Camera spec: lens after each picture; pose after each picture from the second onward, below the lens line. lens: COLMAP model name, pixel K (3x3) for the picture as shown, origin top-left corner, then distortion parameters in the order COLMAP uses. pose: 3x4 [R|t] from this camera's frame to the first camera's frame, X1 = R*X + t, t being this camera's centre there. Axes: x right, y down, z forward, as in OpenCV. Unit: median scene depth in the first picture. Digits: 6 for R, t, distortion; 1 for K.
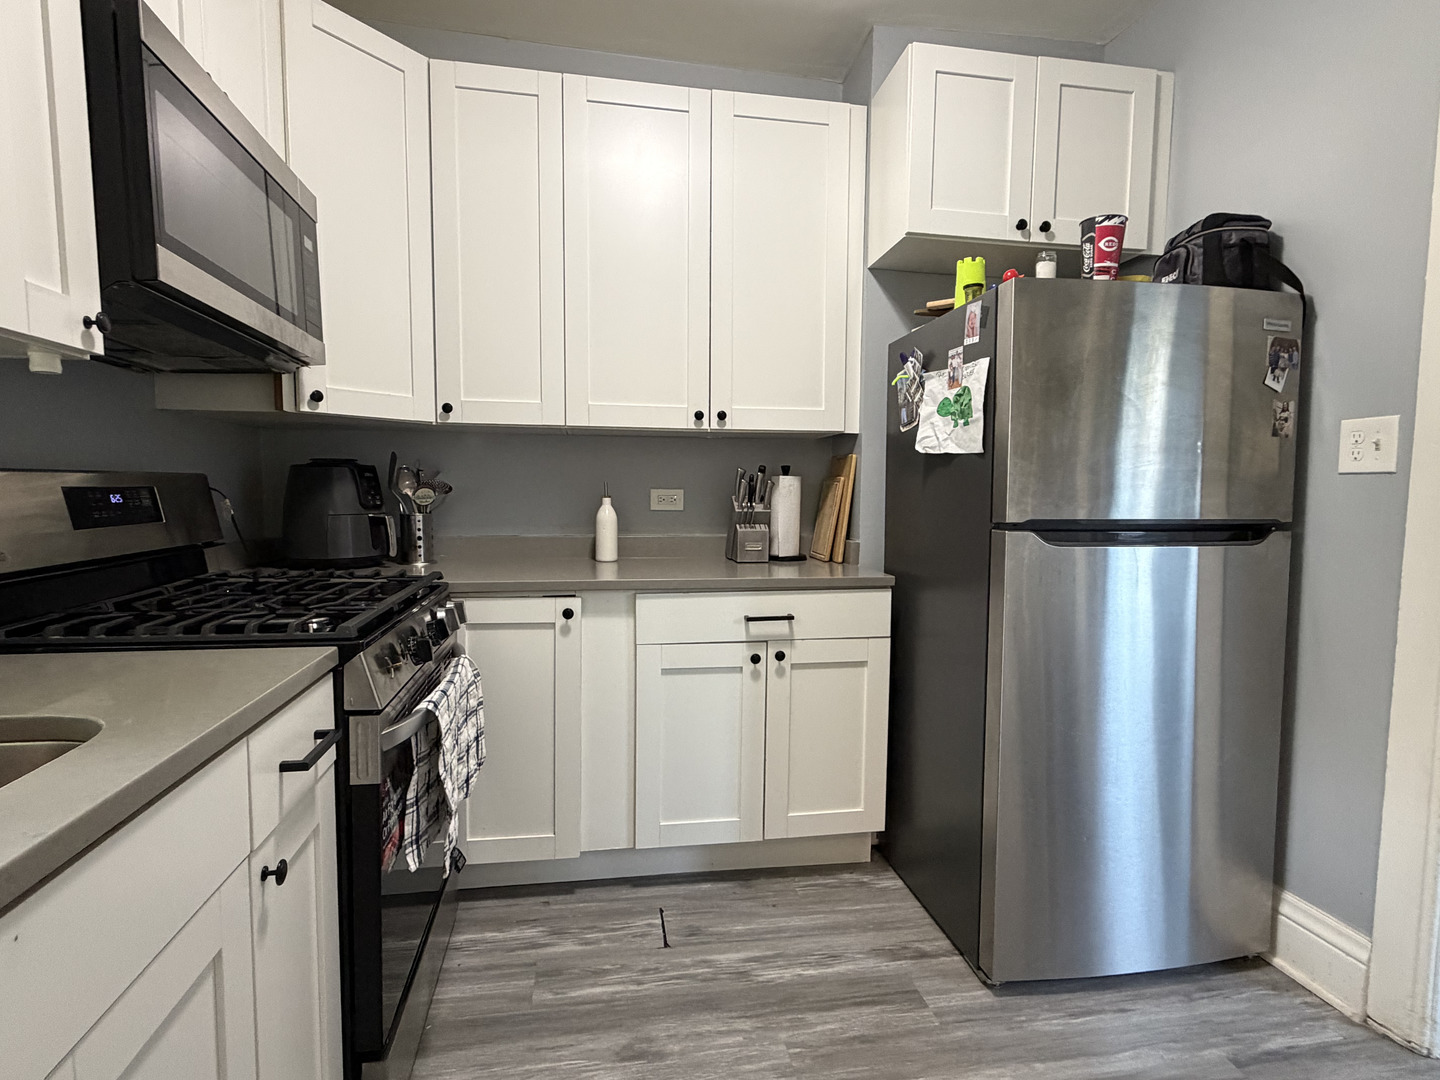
lens RADIAL K [[736.0, 0, 721.8], [0, 736.0, 545.4], [0, 0, 1]] dist [0.004885, 0.000318]
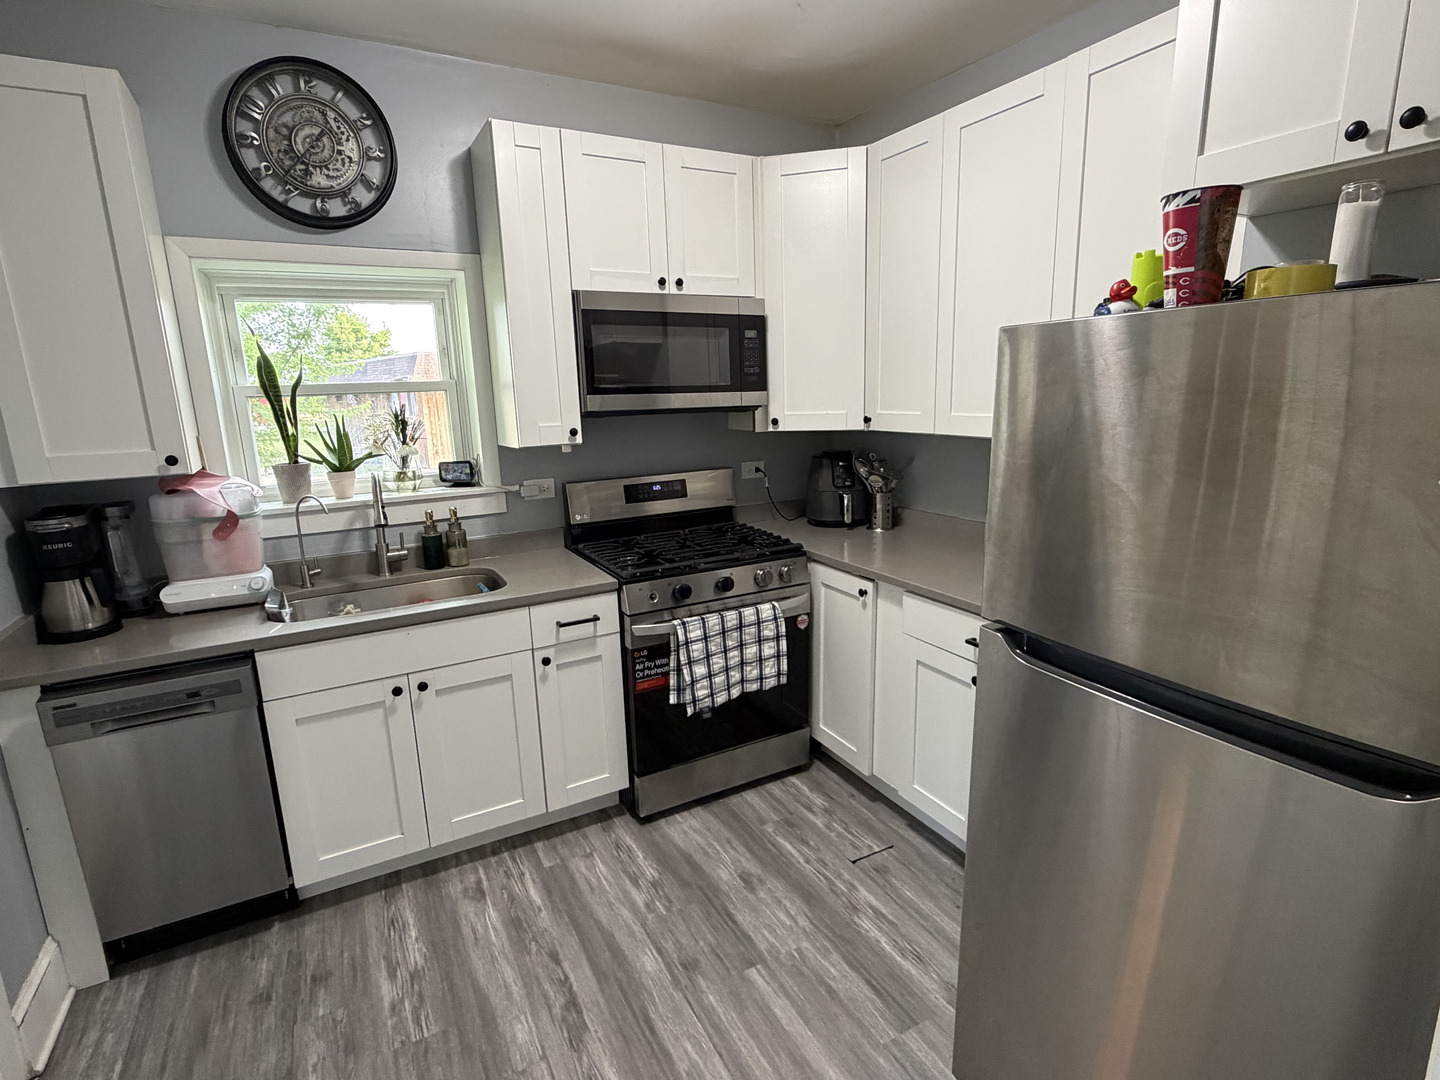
lens RADIAL K [[736.0, 0, 720.3], [0, 736.0, 547.2], [0, 0, 1]] dist [0.004885, 0.000318]
pose [[0.310720, 0.190191, -0.931279, 1.008455], [-0.044097, 0.981606, 0.185756, -0.240259], [0.949478, -0.016652, 0.313391, 0.408493]]
